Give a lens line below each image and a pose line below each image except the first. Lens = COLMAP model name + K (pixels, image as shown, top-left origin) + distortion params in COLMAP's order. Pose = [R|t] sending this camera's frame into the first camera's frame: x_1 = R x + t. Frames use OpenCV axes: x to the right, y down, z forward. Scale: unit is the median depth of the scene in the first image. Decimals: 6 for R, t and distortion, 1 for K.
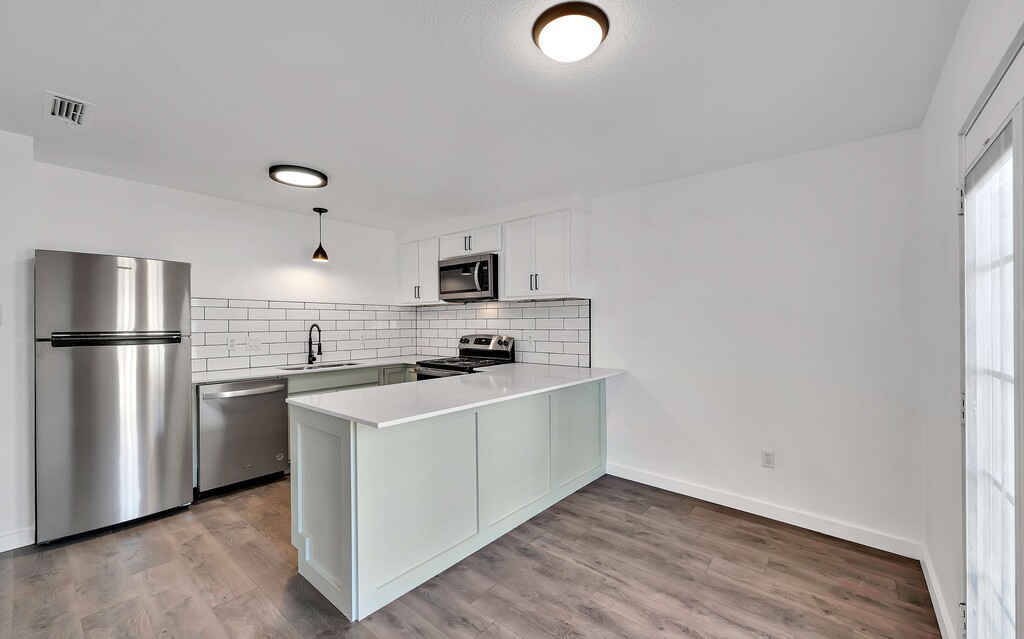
lens RADIAL K [[388.4, 0, 552.0], [0, 388.4, 324.8], [0, 0, 1]] dist [0.000330, 0.000070]
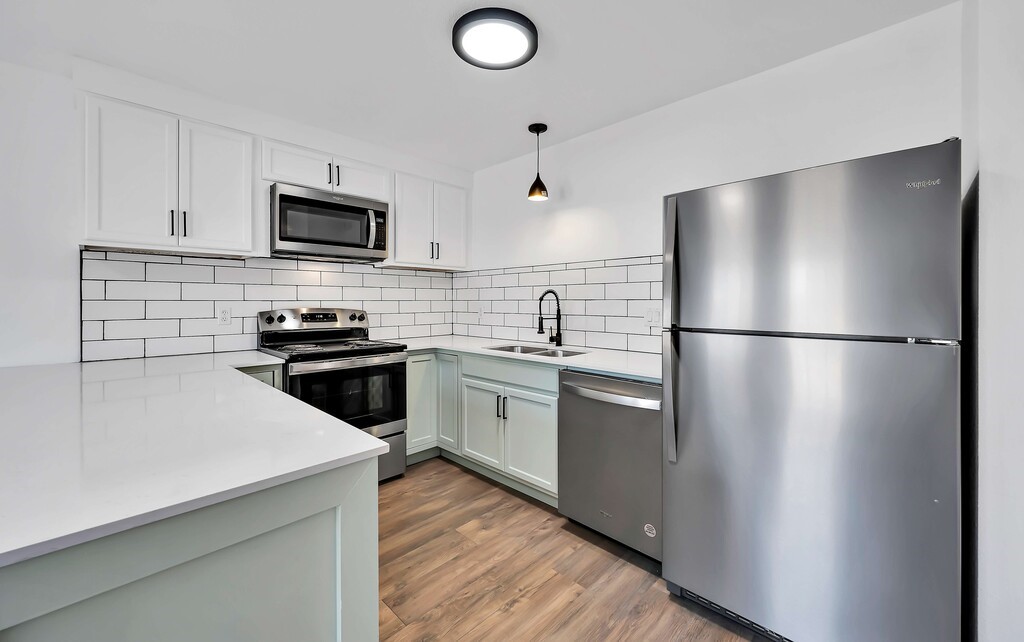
lens RADIAL K [[393.7, 0, 439.7], [0, 393.7, 308.6], [0, 0, 1]] dist [0.000488, 0.000072]
pose [[0.207949, -0.016036, 0.978008, -0.882066], [0.001730, 0.999870, 0.016027, 0.016606], [-0.978138, -0.001641, 0.207950, 0.686919]]
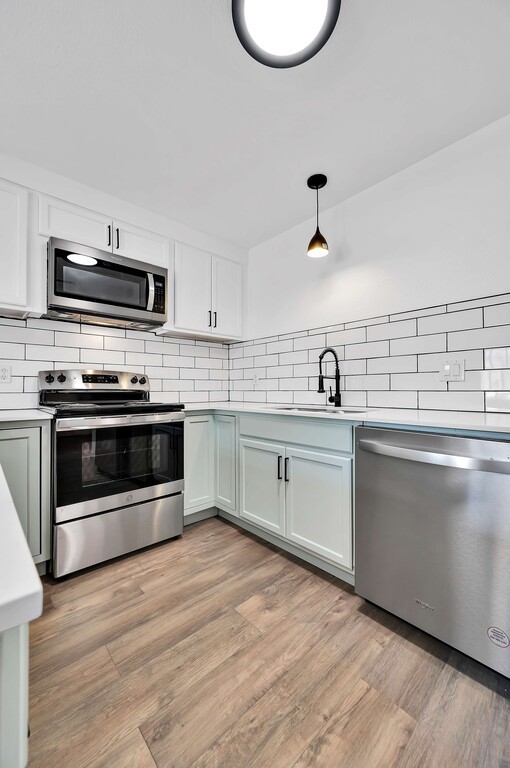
lens RADIAL K [[293.6, 0, 203.8], [0, 293.6, 385.1], [0, 0, 1]] dist [0.000148, 0.000192]
pose [[0.255255, 0.013096, 0.966785, -0.701842], [0.002348, 0.999897, -0.014164, 0.066588], [-0.966871, 0.005885, 0.255198, 0.723424]]
